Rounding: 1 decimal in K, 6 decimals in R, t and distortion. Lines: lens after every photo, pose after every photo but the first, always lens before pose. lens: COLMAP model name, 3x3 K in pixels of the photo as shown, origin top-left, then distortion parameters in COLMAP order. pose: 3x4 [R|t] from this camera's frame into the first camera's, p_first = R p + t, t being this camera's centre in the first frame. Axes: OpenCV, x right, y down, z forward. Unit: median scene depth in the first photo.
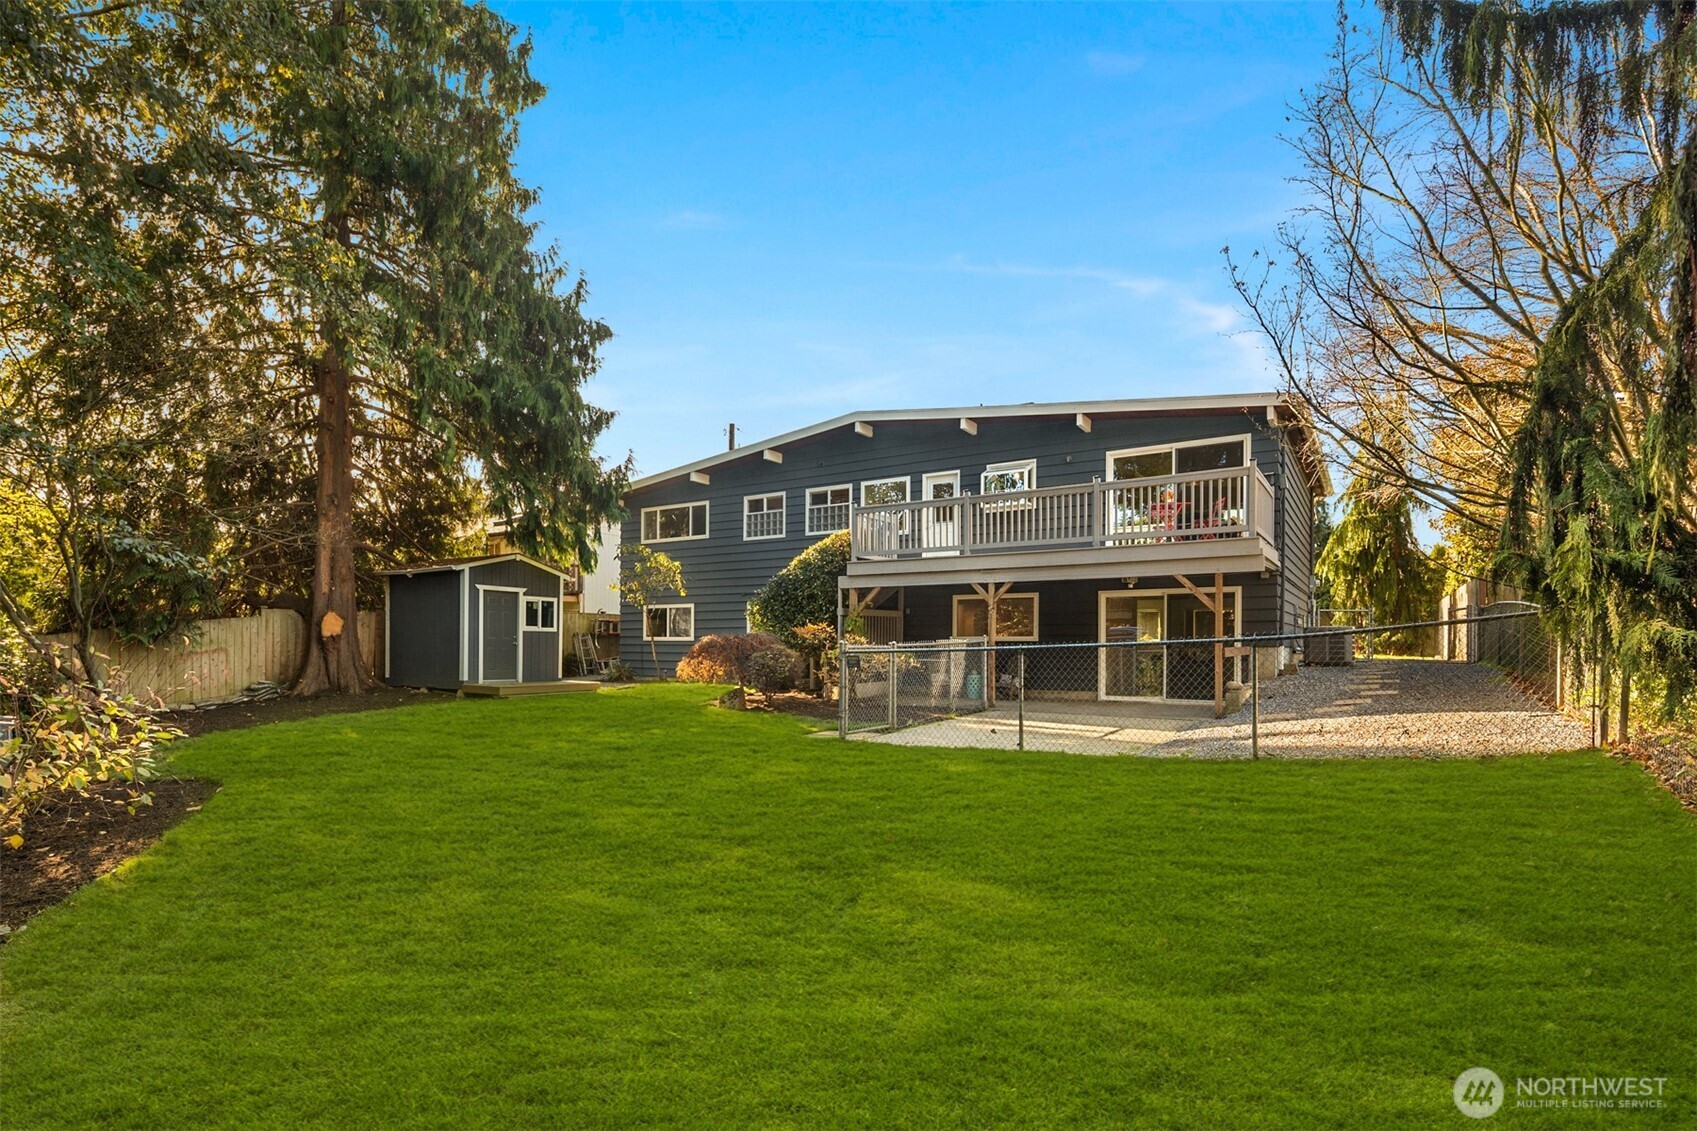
lens RADIAL K [[842.4, 0, 846.4], [0, 842.4, 634.8], [0, 0, 1]] dist [0.000137, 0.000084]
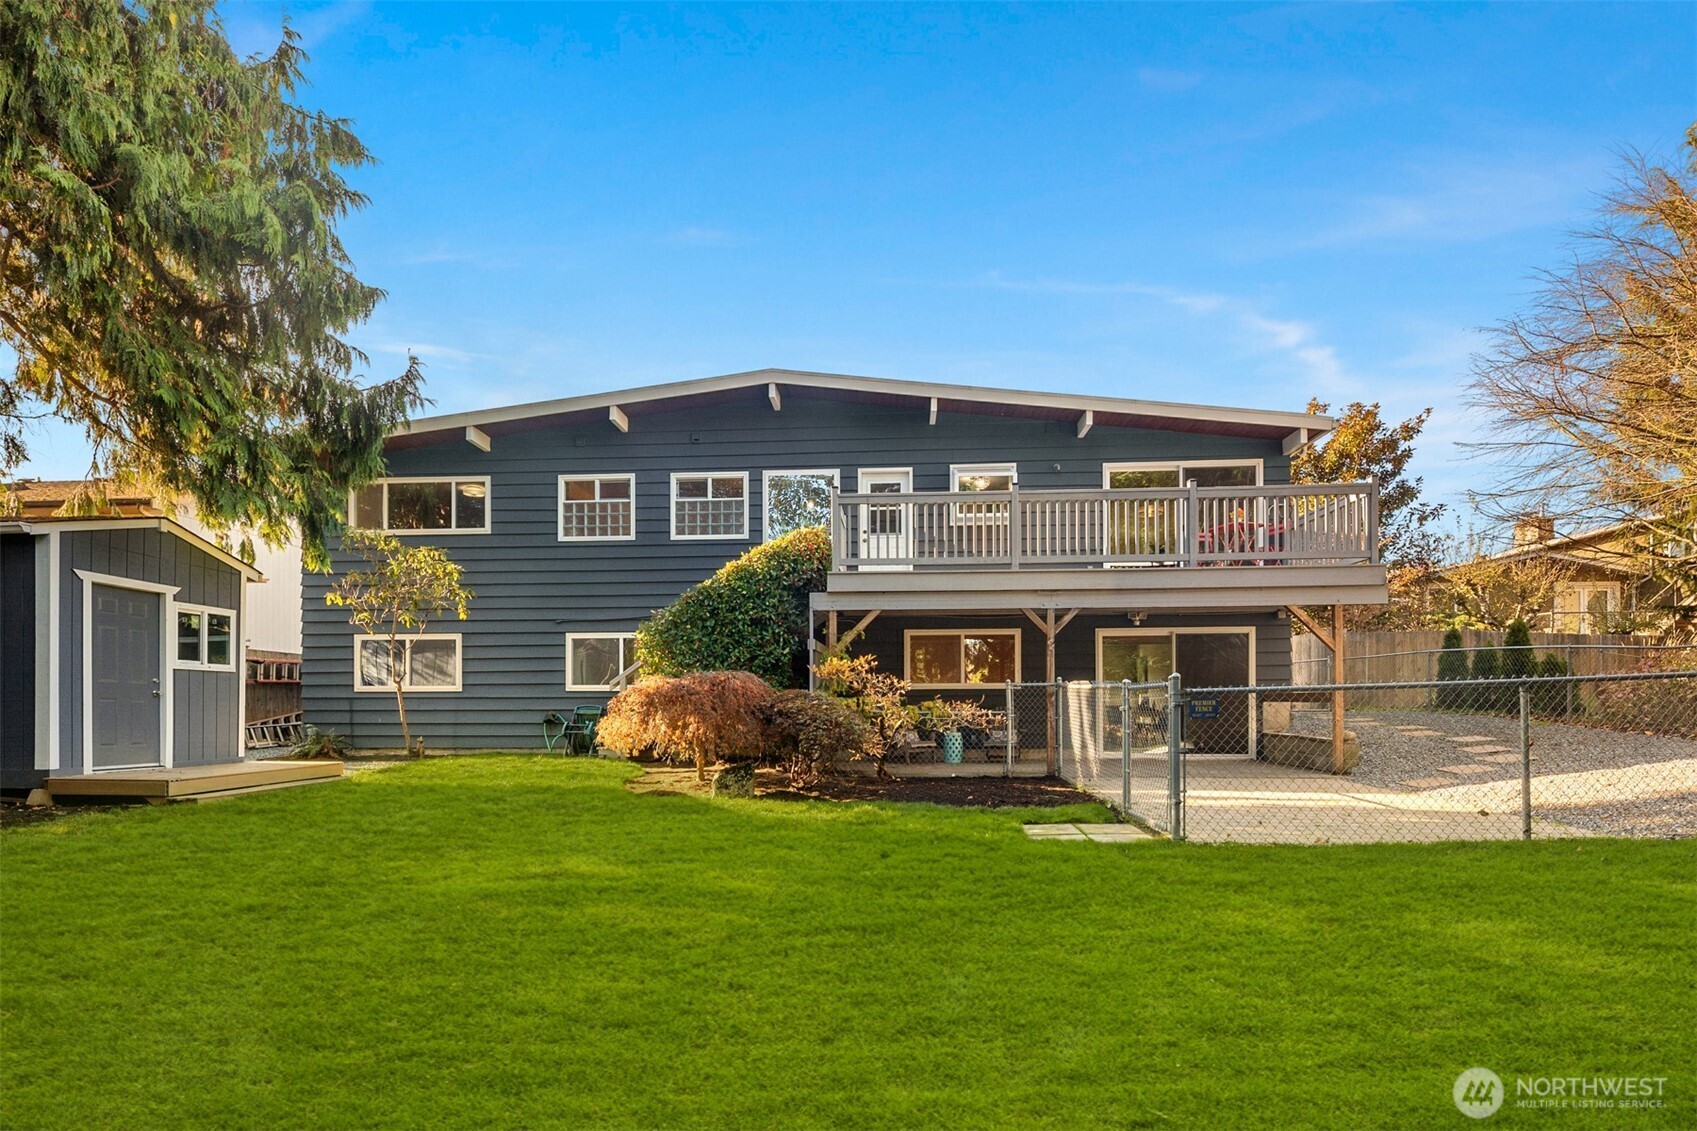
lens RADIAL K [[823.7, 0, 846.9], [0, 823.7, 697.9], [0, 0, 1]] dist [0.001711, -0.000301]
pose [[0.866134, -0.003000, 0.499803, -0.290809], [0.001522, 0.999993, 0.003364, 0.012775], [-0.499810, -0.002153, 0.866133, 0.368031]]
